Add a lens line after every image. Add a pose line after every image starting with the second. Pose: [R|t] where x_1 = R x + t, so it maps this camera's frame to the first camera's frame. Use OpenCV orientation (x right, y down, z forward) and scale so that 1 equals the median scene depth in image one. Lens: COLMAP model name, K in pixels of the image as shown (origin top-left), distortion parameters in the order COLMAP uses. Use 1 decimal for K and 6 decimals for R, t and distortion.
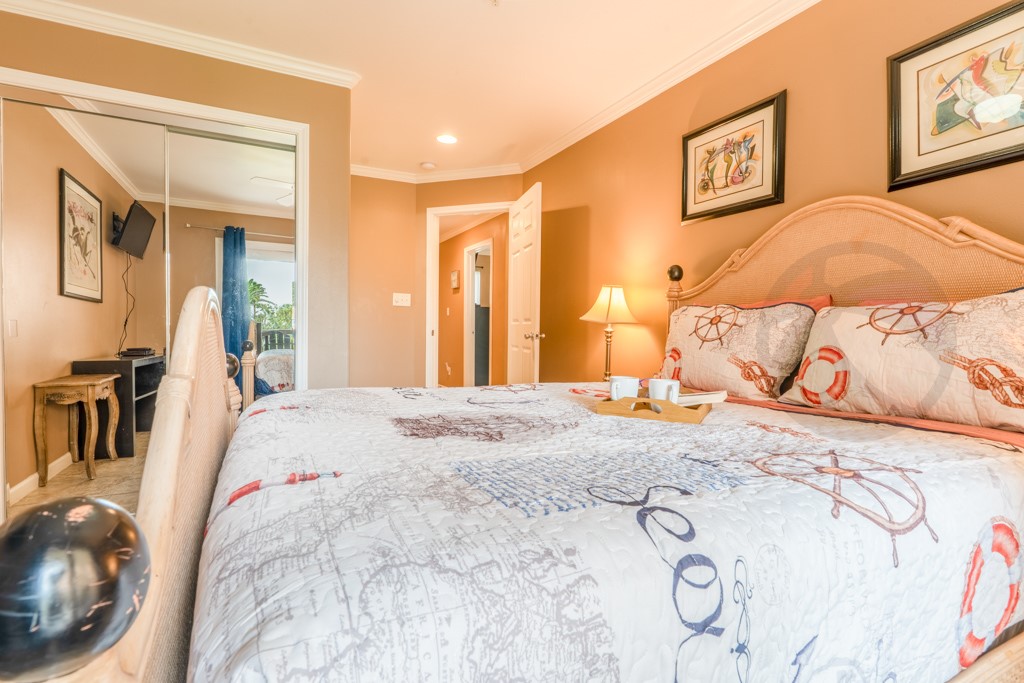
lens RADIAL K [[491.4, 0, 512.7], [0, 491.4, 335.5], [0, 0, 1]] dist [-0.002273, 0.000244]
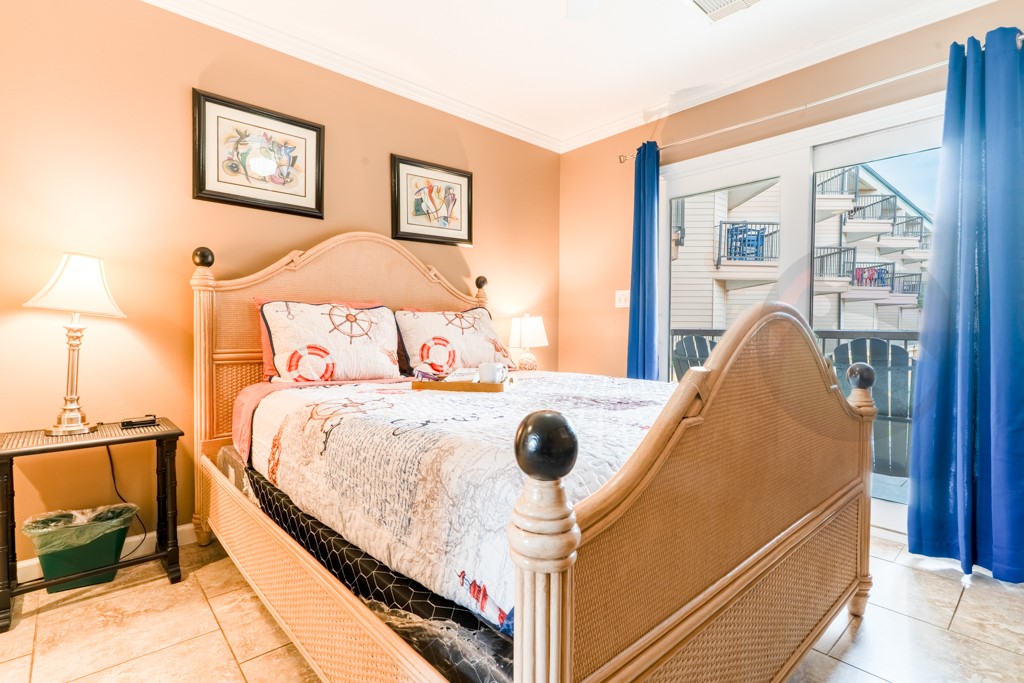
lens RADIAL K [[491.4, 0, 512.3], [0, 491.4, 334.2], [0, 0, 1]] dist [-0.002273, 0.000244]
pose [[-0.261406, -0.018579, 0.965050, -0.694414], [0.008073, 0.999738, 0.021433, -0.012935], [-0.965195, 0.013394, -0.261188, 0.831368]]
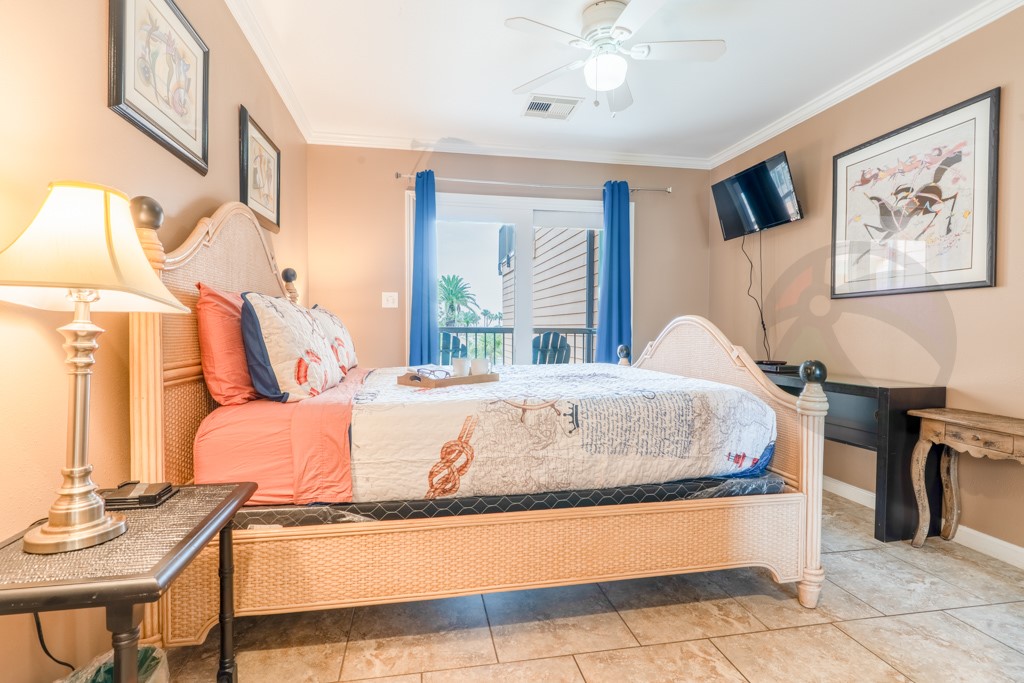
lens RADIAL K [[491.4, 0, 508.9], [0, 491.4, 339.3], [0, 0, 1]] dist [-0.002273, 0.000244]
pose [[-0.959790, -0.014619, 0.280339, -0.190526], [-0.003375, 0.999172, 0.040548, -0.023330], [-0.280699, 0.037971, -0.959044, 1.598155]]
